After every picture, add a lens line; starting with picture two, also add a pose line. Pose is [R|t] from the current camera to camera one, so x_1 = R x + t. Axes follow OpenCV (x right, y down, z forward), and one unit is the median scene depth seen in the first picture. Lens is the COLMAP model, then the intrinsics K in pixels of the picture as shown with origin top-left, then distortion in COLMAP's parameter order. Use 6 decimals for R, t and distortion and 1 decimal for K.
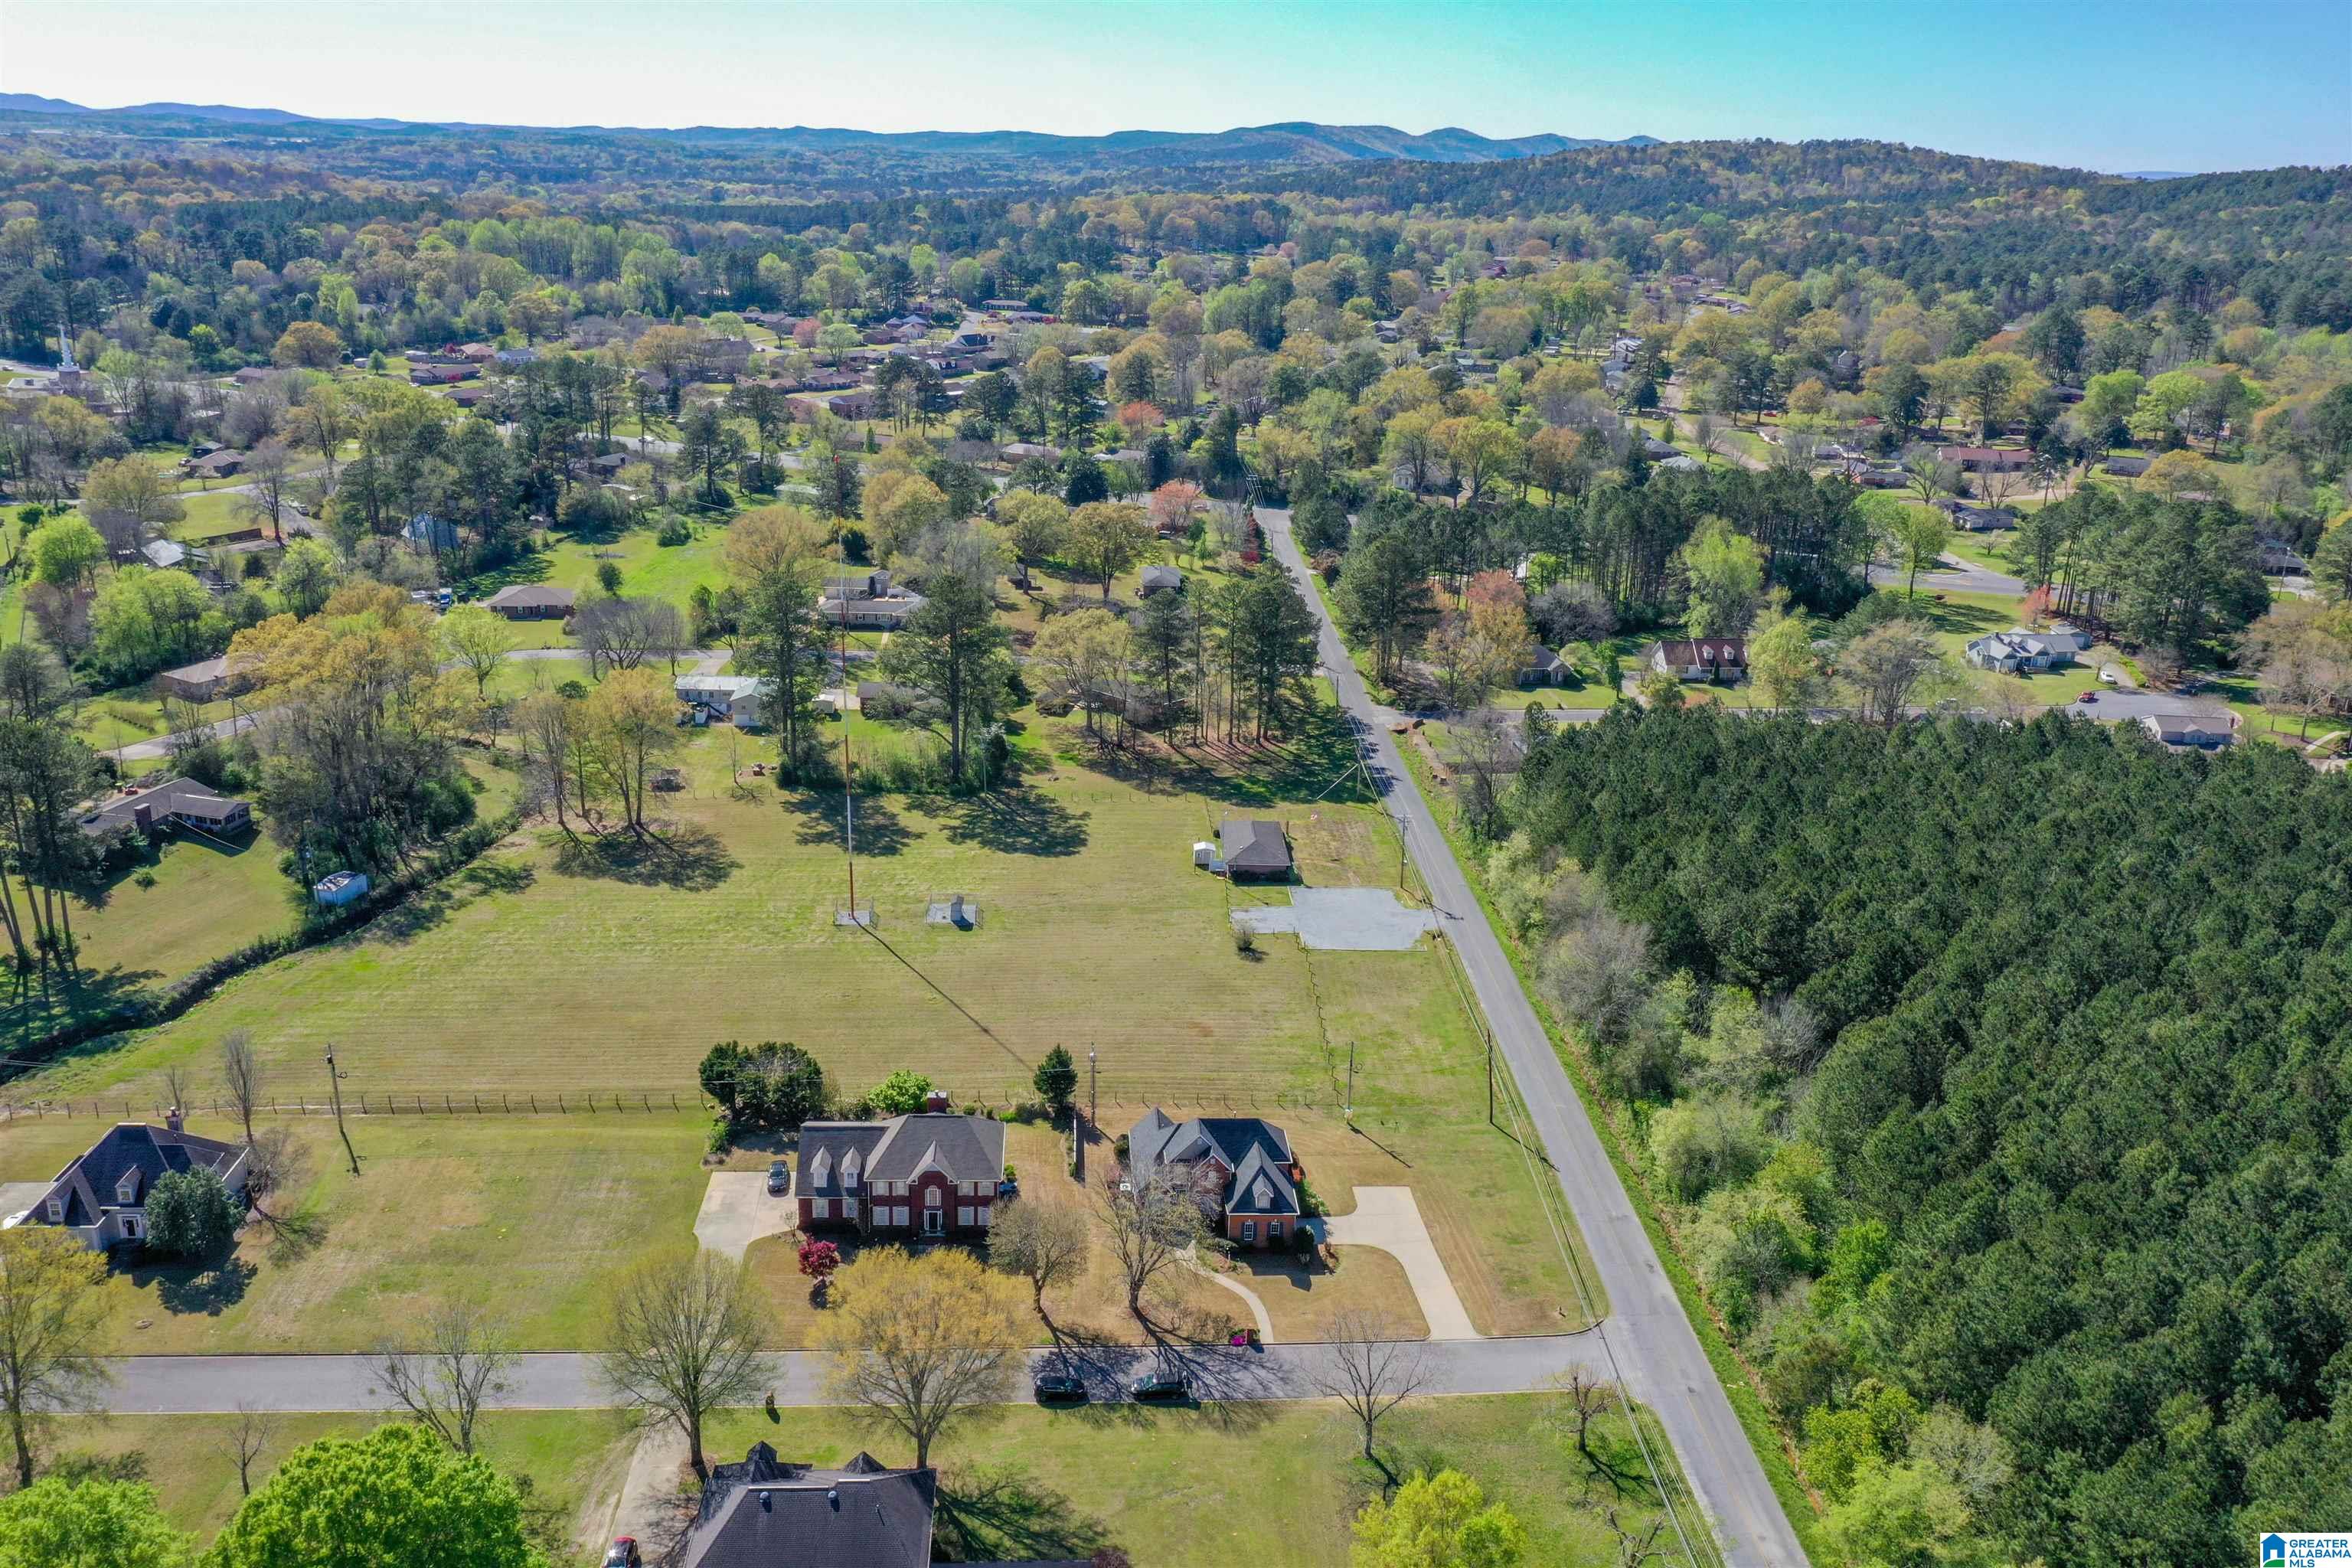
lens RADIAL K [[1844.0, 0, 1165.3], [0, 1844.0, 788.4], [0, 0, 1]] dist [0.017809, -0.014348]
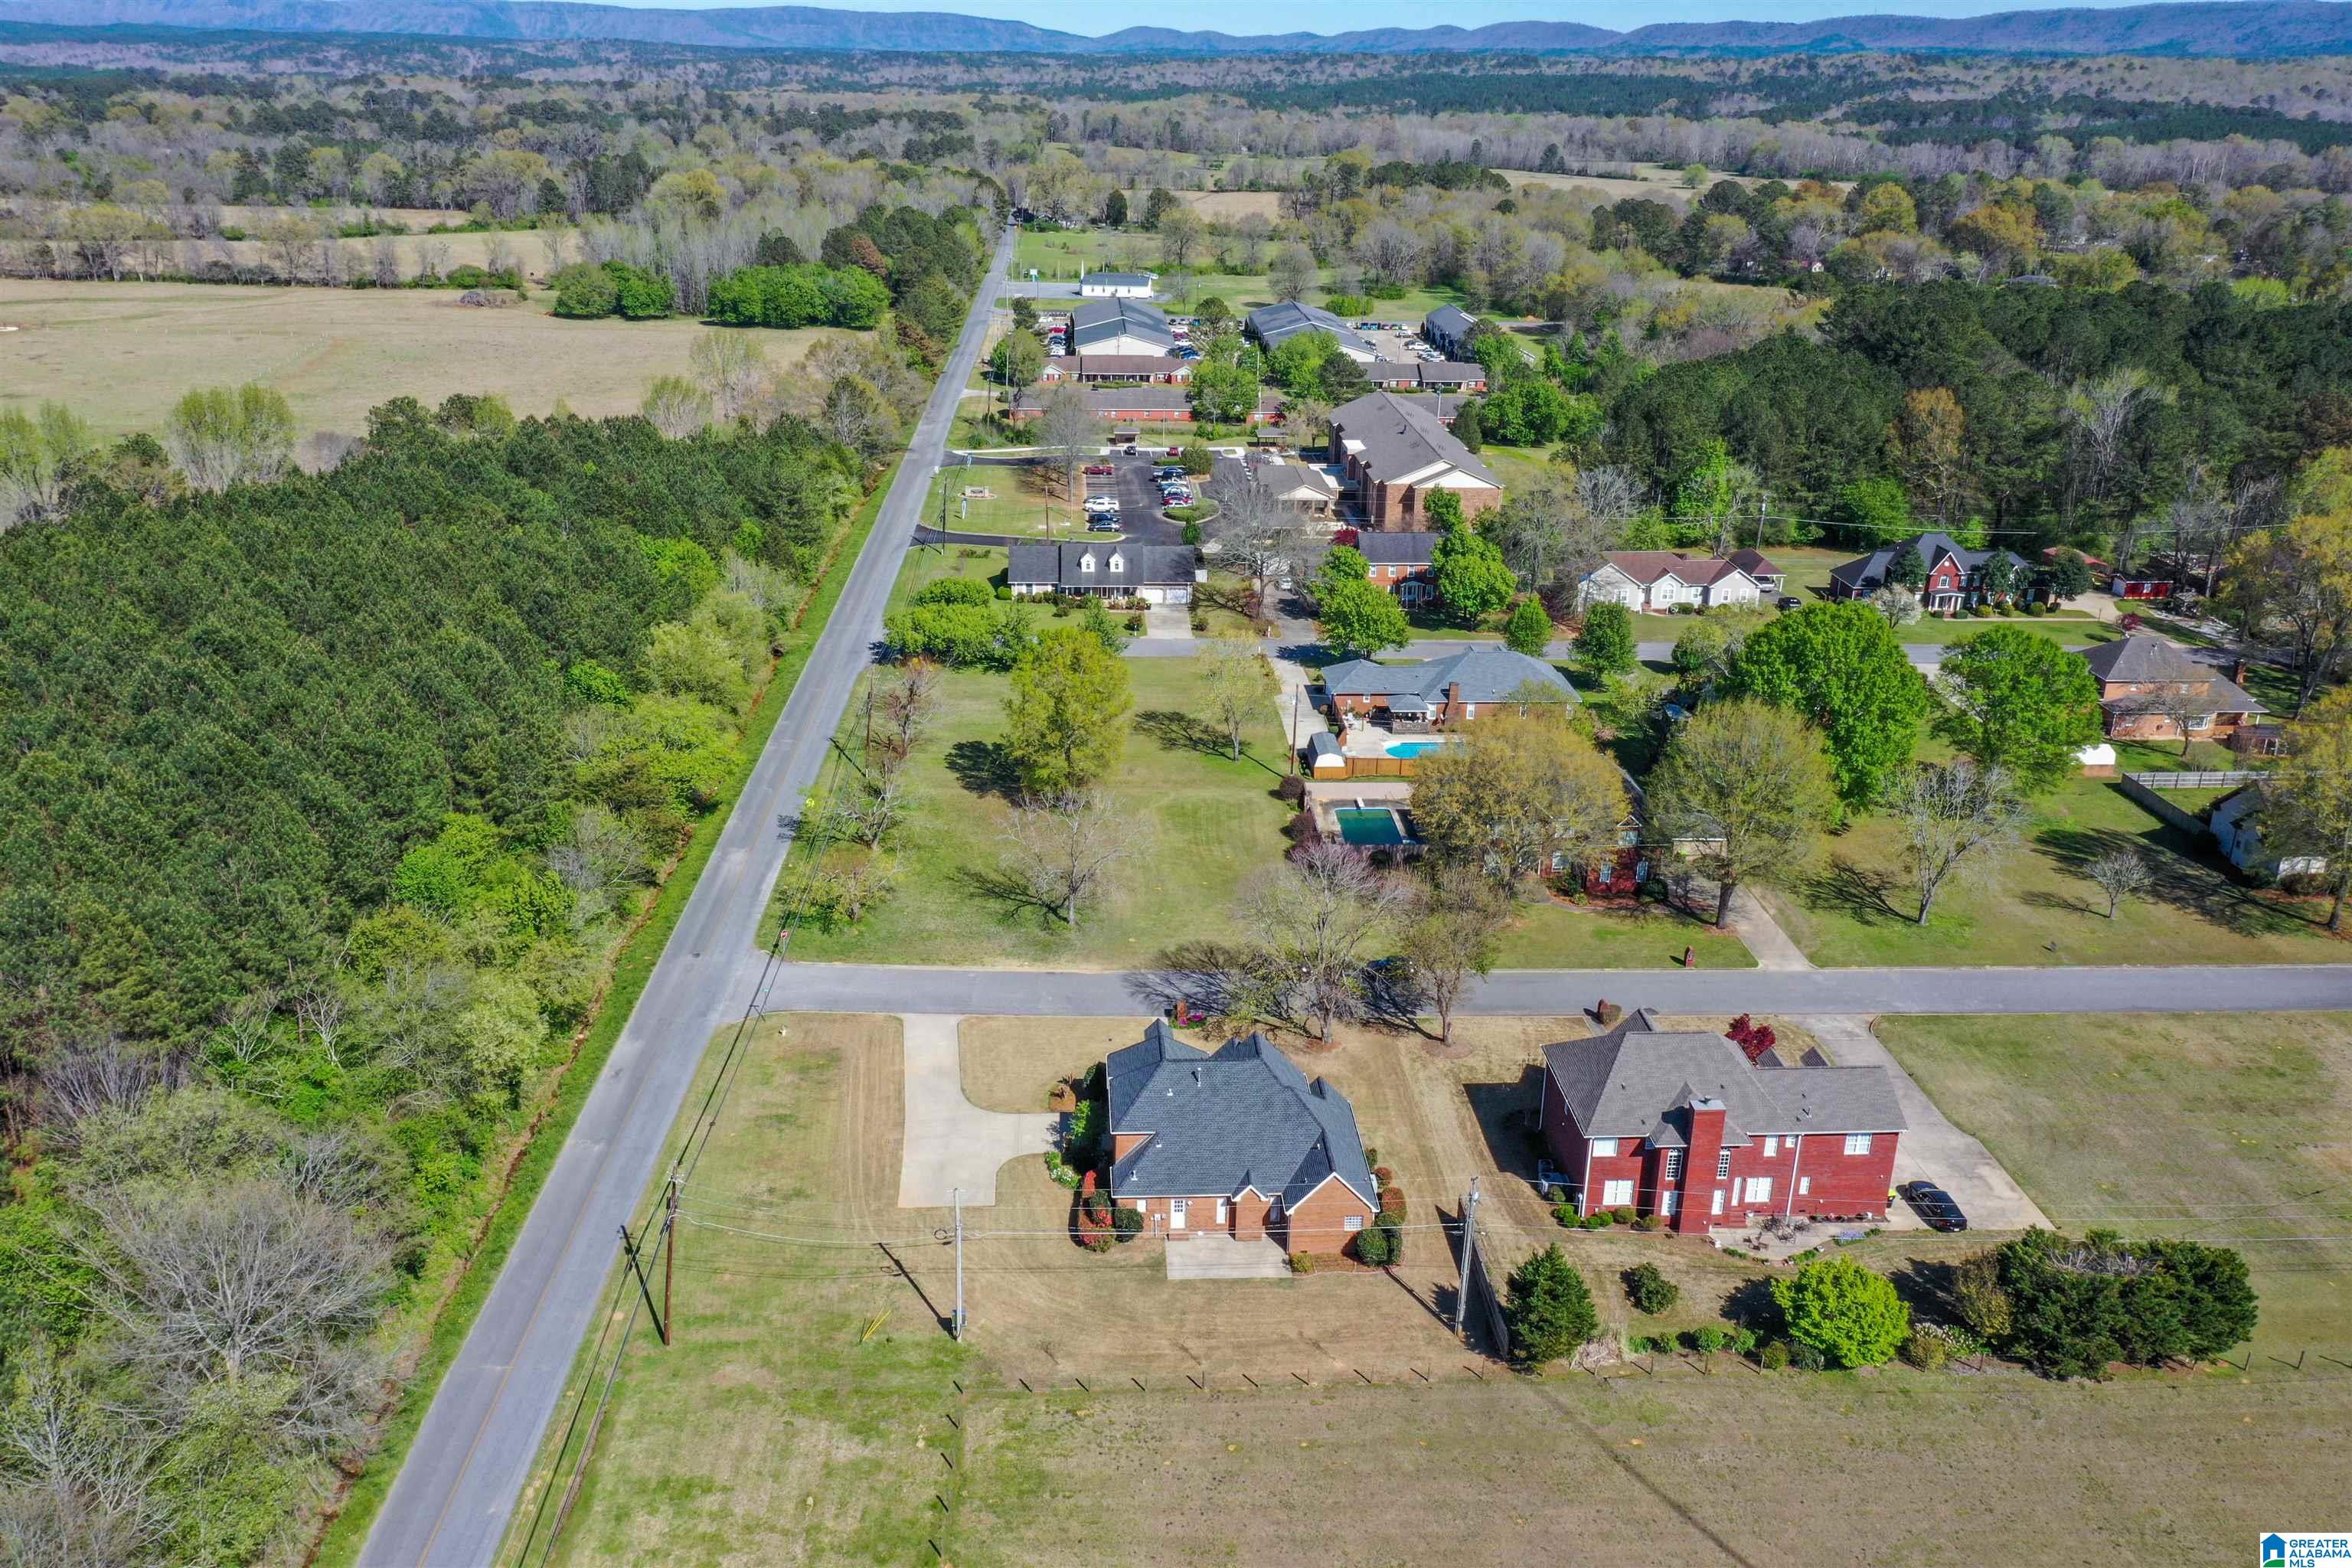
lens RADIAL K [[1844.0, 0, 1161.0], [0, 1844.0, 795.7], [0, 0, 1]] dist [0.017809, -0.014348]
pose [[-0.998864, -0.046643, -0.009762, 0.048246], [-0.041922, 0.762678, 0.645418, -0.225119], [-0.022659, 0.645094, -0.763767, 1.120393]]
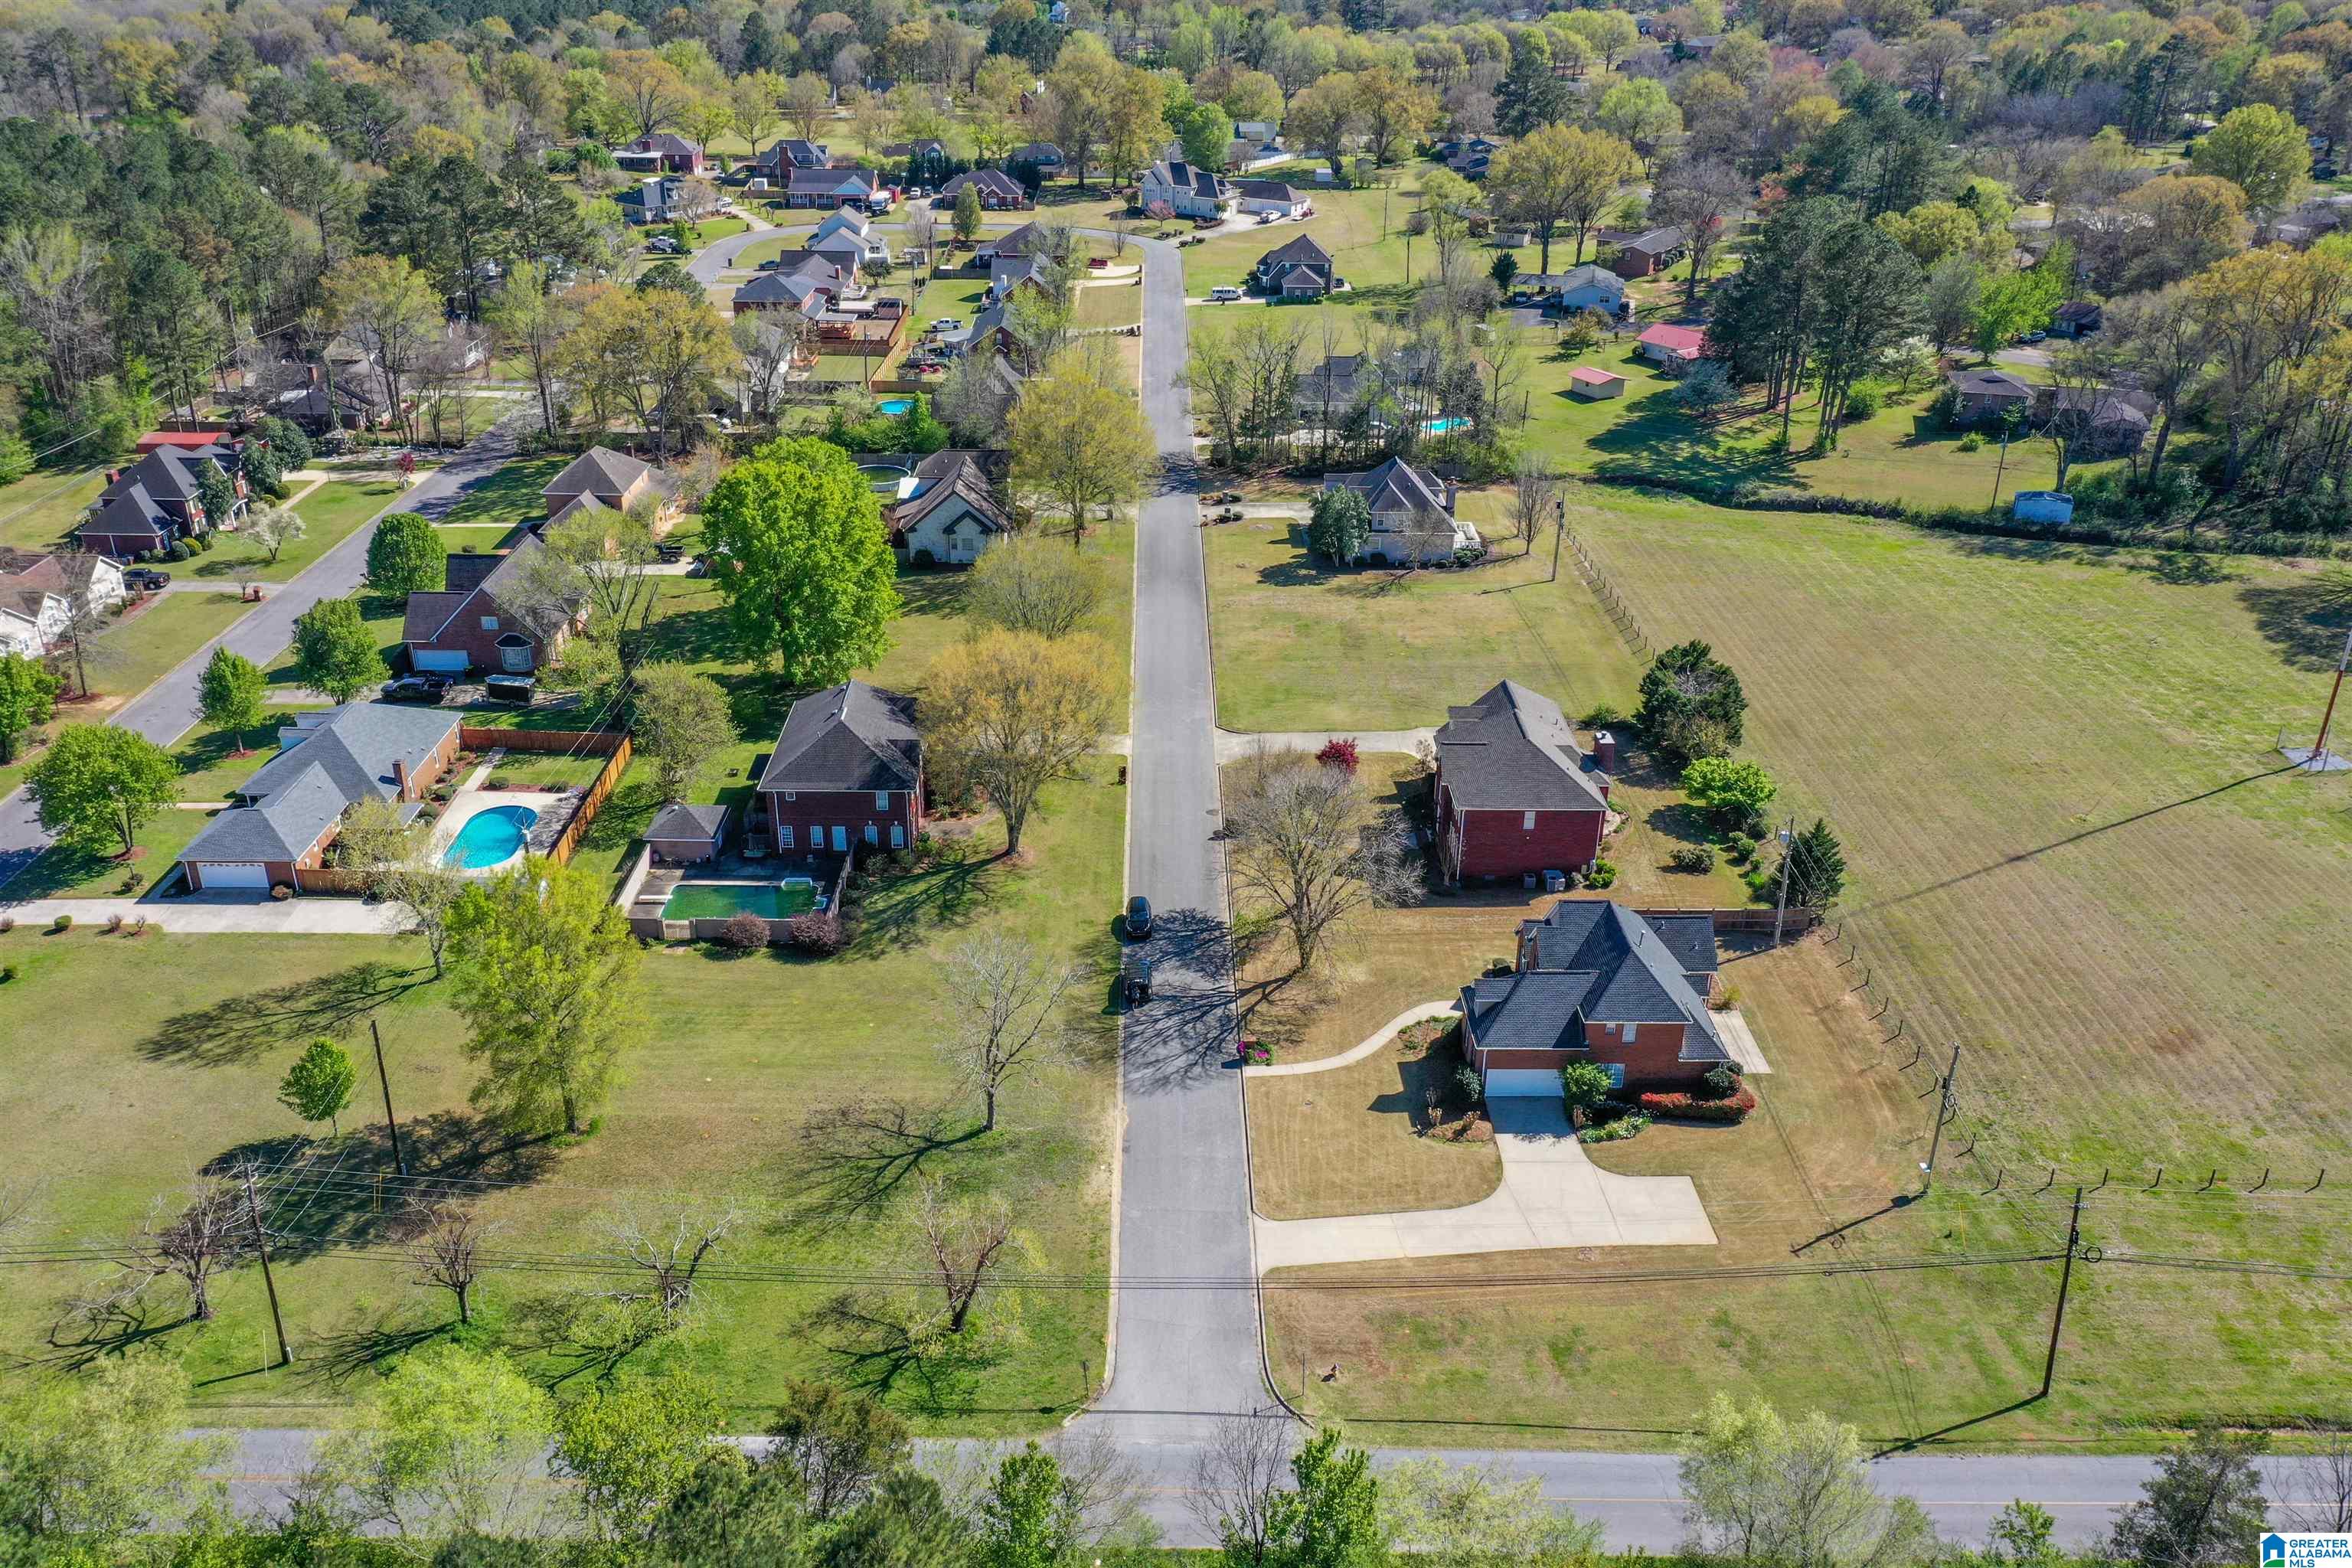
lens RADIAL K [[1844.0, 0, 1178.1], [0, 1844.0, 780.9], [0, 0, 1]] dist [0.017809, -0.014348]
pose [[-0.044138, 0.401419, -0.914830, 0.470043], [-0.333475, 0.857280, 0.392256, -0.046246], [0.941725, 0.322386, 0.096025, 0.620838]]
